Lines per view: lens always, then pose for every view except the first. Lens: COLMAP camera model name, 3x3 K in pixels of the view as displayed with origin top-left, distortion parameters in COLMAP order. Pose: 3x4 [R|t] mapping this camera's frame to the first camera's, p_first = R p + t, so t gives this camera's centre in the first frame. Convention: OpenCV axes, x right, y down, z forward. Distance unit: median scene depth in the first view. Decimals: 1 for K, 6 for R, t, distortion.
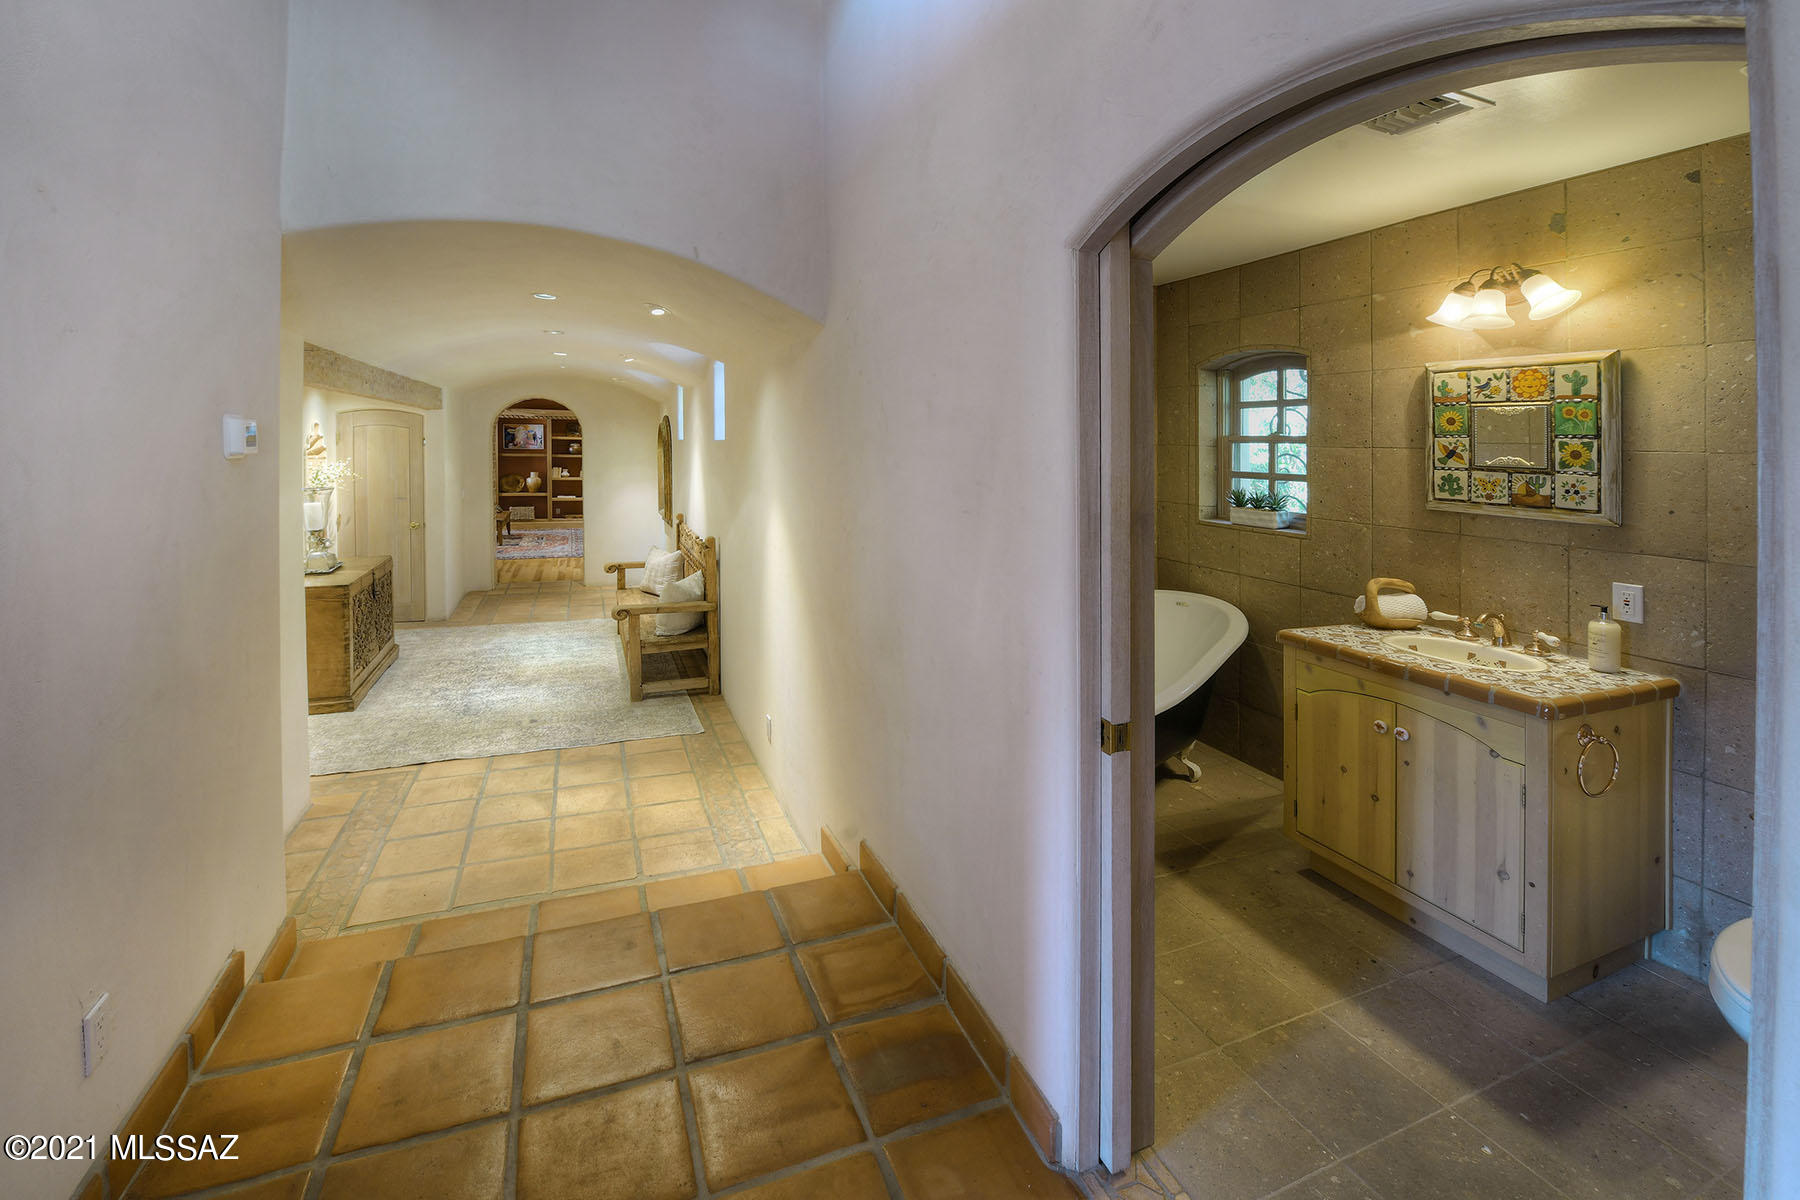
lens RADIAL K [[740.9, 0, 900.6], [0, 740.9, 525.1], [0, 0, 1]] dist [-0.000605, -0.000357]
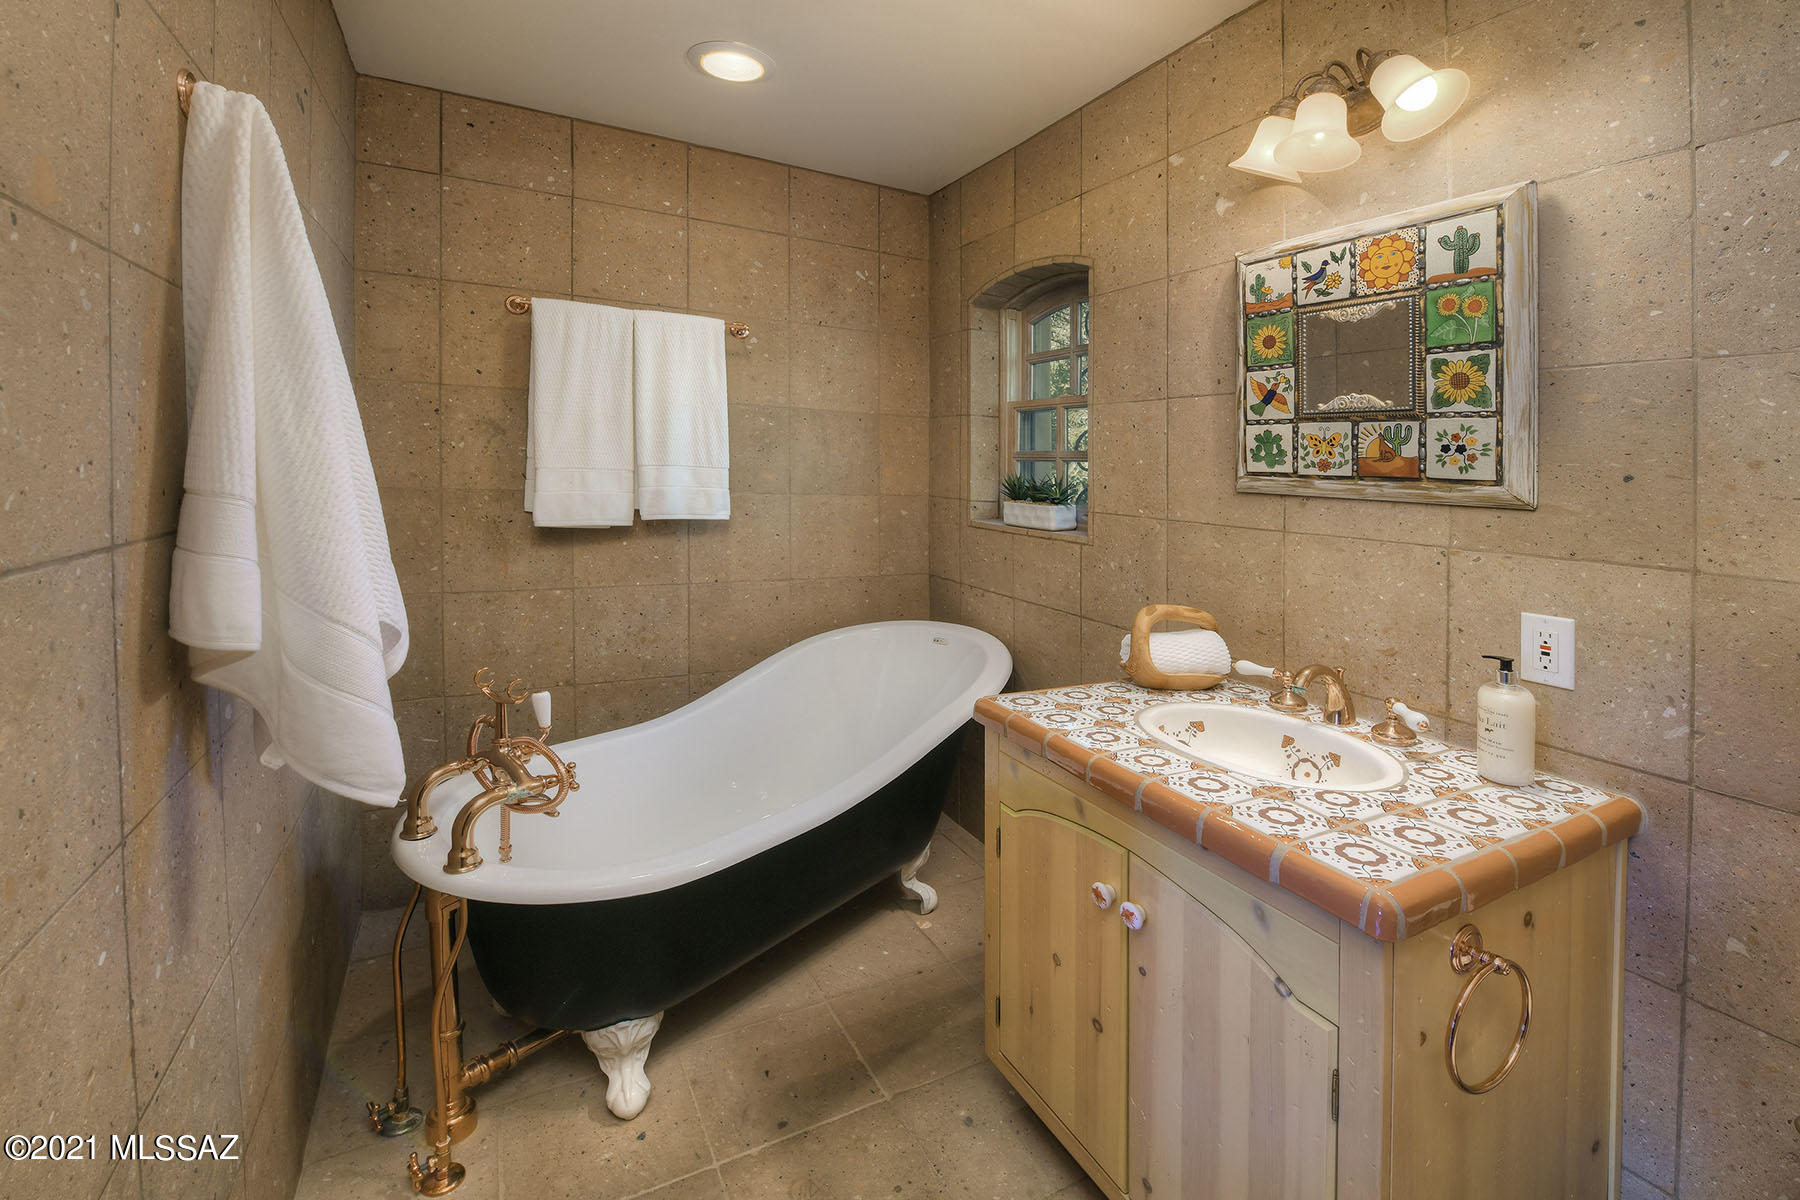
lens RADIAL K [[749.0, 0, 897.1], [0, 749.0, 554.8], [0, 0, 1]] dist [0.000273, -0.003190]
pose [[0.997425, -0.007368, 0.071344, 0.434685], [0.006357, 0.999876, 0.014396, 0.022804], [-0.071441, -0.013906, 0.997348, 0.453006]]
